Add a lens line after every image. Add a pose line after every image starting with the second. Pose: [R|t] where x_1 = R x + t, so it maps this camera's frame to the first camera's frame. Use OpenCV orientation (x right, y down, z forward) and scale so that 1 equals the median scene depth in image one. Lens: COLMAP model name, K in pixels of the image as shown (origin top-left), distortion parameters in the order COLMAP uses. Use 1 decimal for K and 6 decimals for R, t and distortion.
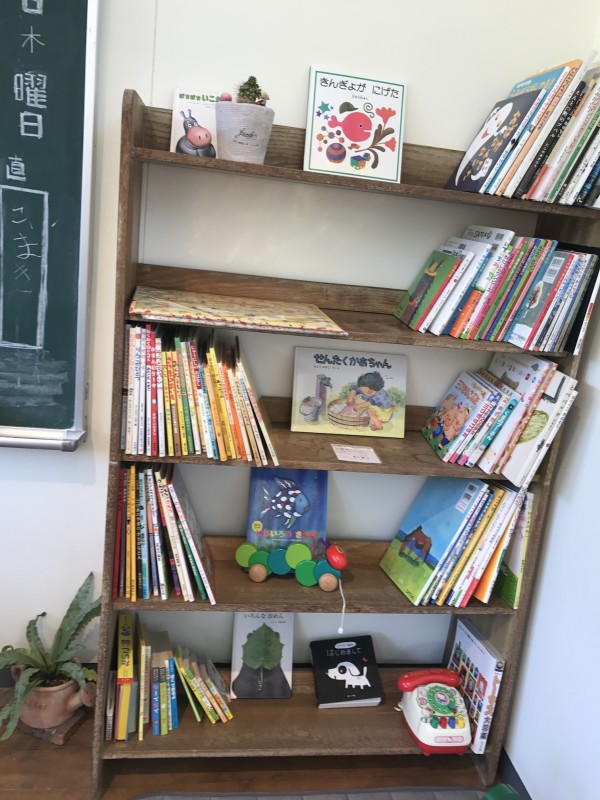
lens RADIAL K [[652.5, 0, 300.6], [0, 652.5, 395.8], [0, 0, 1]] dist [0.016333, -0.016360]
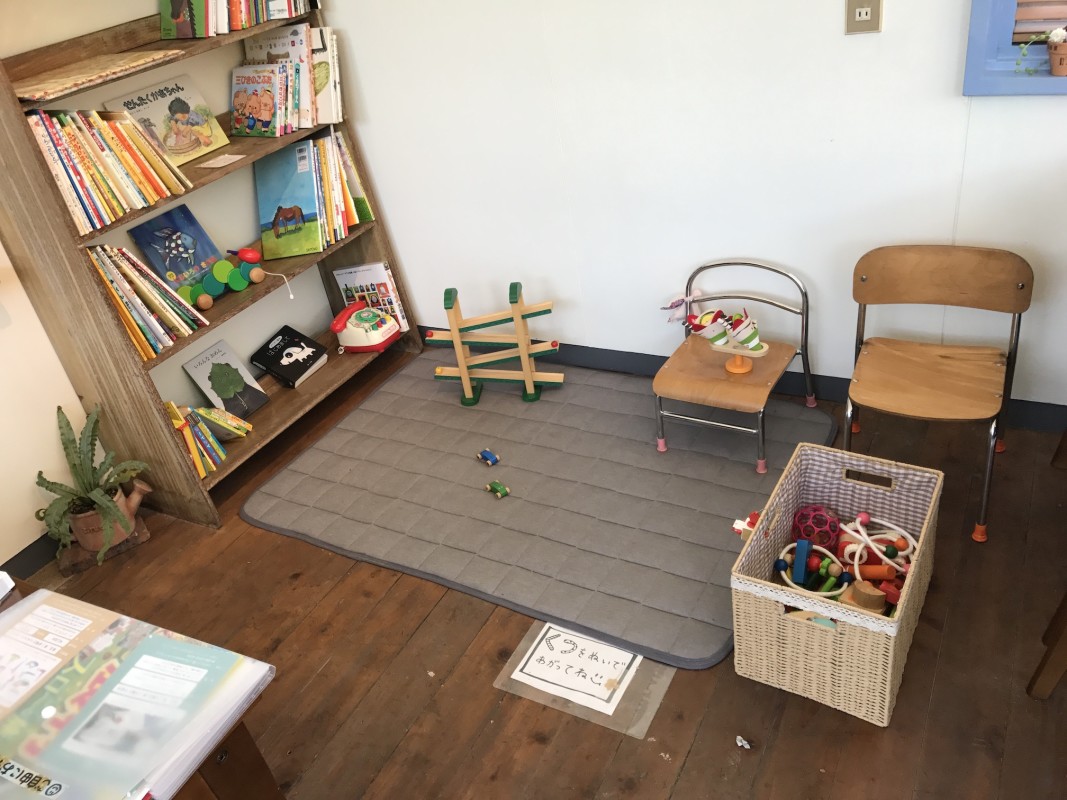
lens RADIAL K [[908.5, 0, 519.1], [0, 908.5, 398.4], [0, 0, 1]] dist [-0.046088, 0.152999]
pose [[0.585487, -0.588632, 0.557420, -0.736768], [0.440958, 0.808216, 0.390310, 0.032958], [-0.680266, 0.017278, 0.732762, -0.535808]]
